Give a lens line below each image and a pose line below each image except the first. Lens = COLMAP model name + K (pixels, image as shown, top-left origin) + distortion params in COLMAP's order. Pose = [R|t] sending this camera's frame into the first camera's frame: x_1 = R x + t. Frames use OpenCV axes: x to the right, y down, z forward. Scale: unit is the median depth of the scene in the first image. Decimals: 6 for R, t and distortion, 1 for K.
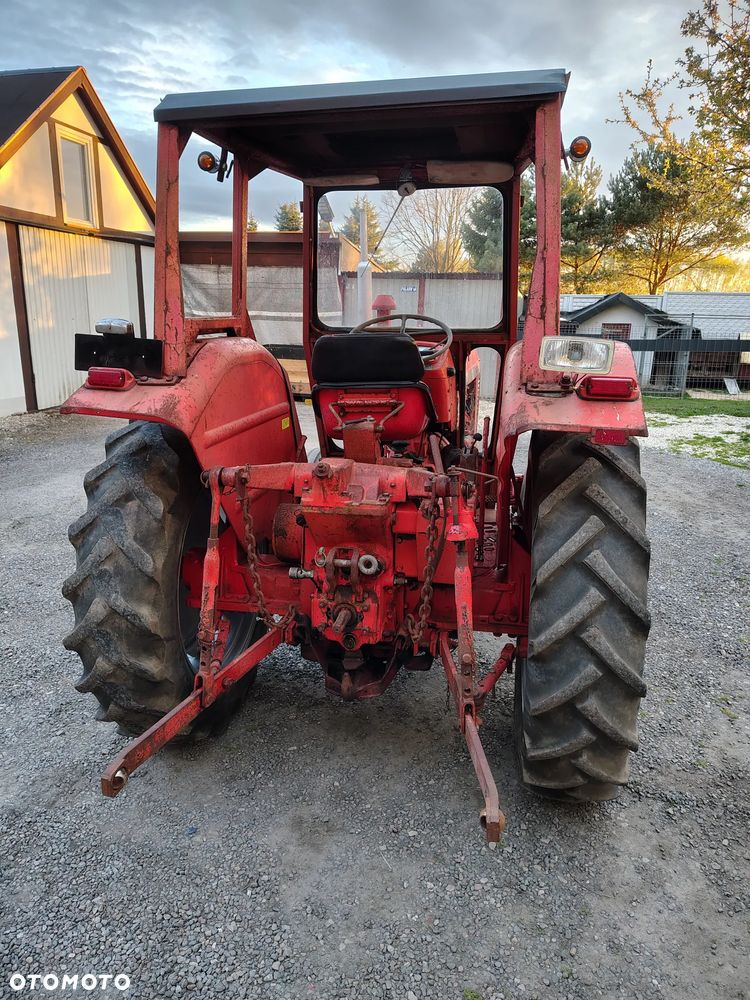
lens RADIAL K [[693.1, 0, 377.1], [0, 693.1, 497.2], [0, 0, 1]] dist [0.032404, -0.027677]
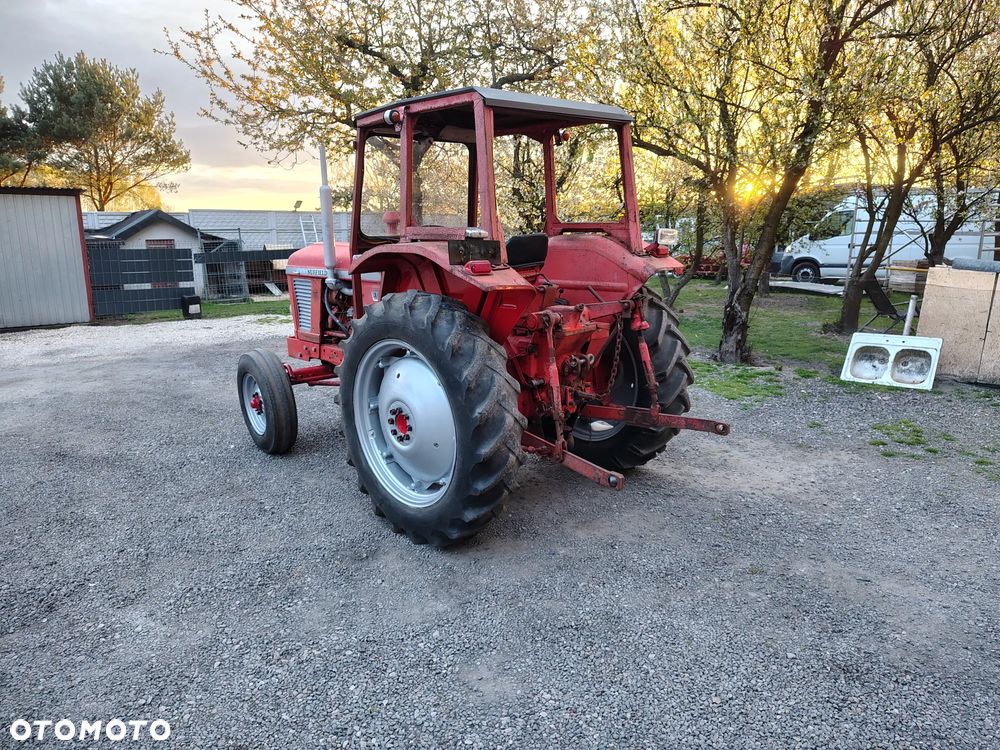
lens RADIAL K [[693.1, 0, 509.9], [0, 693.1, 371.0], [0, 0, 1]] dist [0.032404, -0.027677]
pose [[0.559587, -0.188246, 0.807110, -0.238931], [0.235398, 0.969855, 0.062998, -0.005388], [-0.794639, 0.154739, 0.587031, 0.017155]]
